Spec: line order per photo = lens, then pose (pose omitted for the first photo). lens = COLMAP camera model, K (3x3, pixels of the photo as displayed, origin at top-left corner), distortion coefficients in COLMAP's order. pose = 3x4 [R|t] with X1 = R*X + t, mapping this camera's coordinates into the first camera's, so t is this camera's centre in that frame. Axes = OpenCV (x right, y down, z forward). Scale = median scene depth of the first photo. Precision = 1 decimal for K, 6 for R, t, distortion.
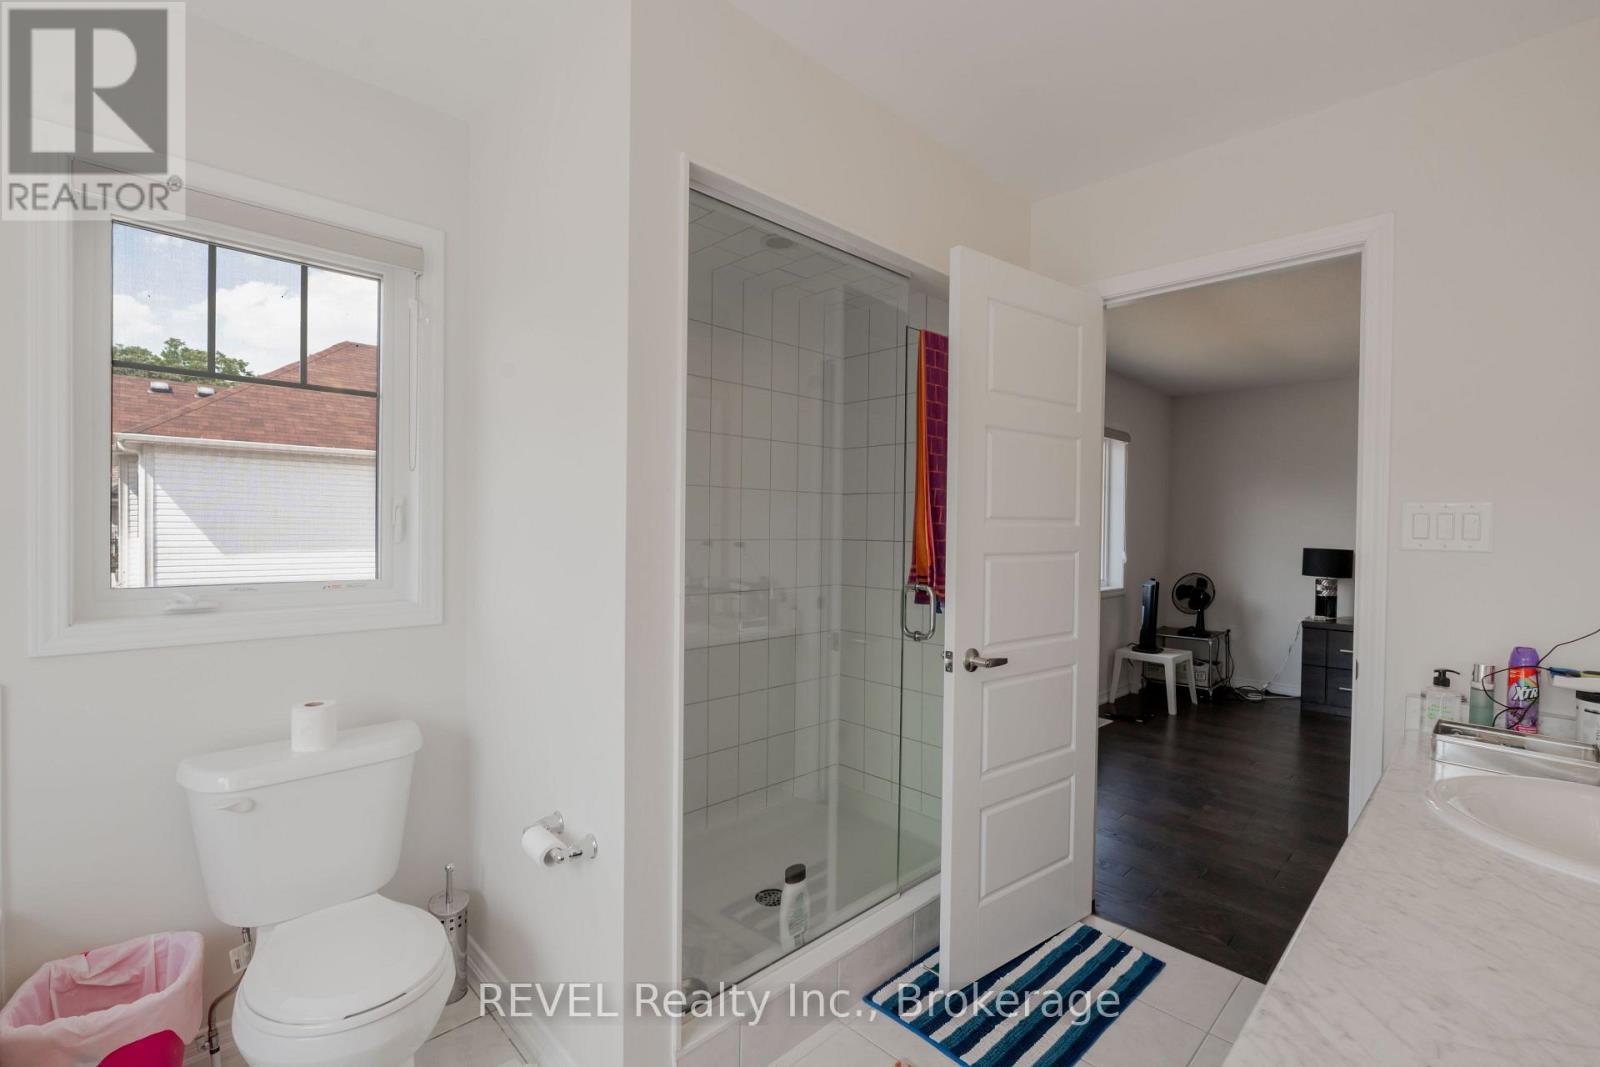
lens RADIAL K [[706.2, 0, 804.3], [0, 706.2, 533.6], [0, 0, 1]] dist [-0.003867, -0.000146]
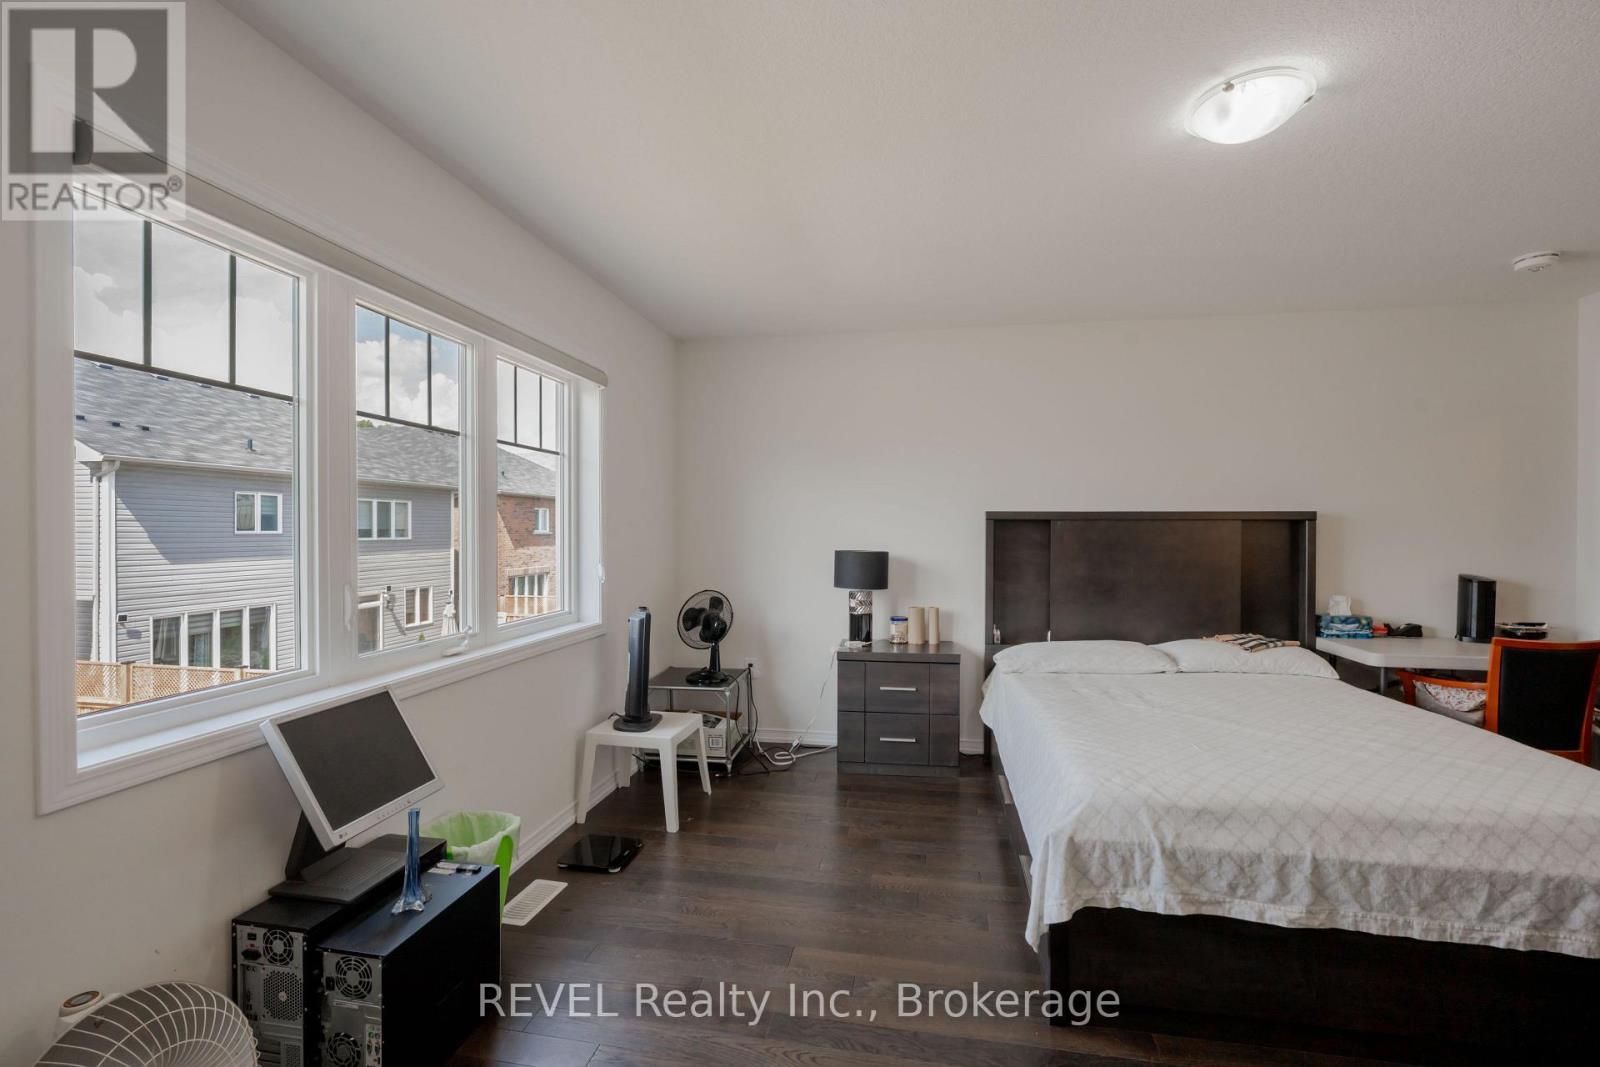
lens RADIAL K [[706.2, 0, 800.9], [0, 706.2, 534.5], [0, 0, 1]] dist [-0.003867, -0.000146]
pose [[0.819661, -0.017778, 0.572574, 0.246509], [0.015614, 0.999840, 0.008692, -0.003236], [-0.572637, 0.001816, 0.819807, 0.399973]]
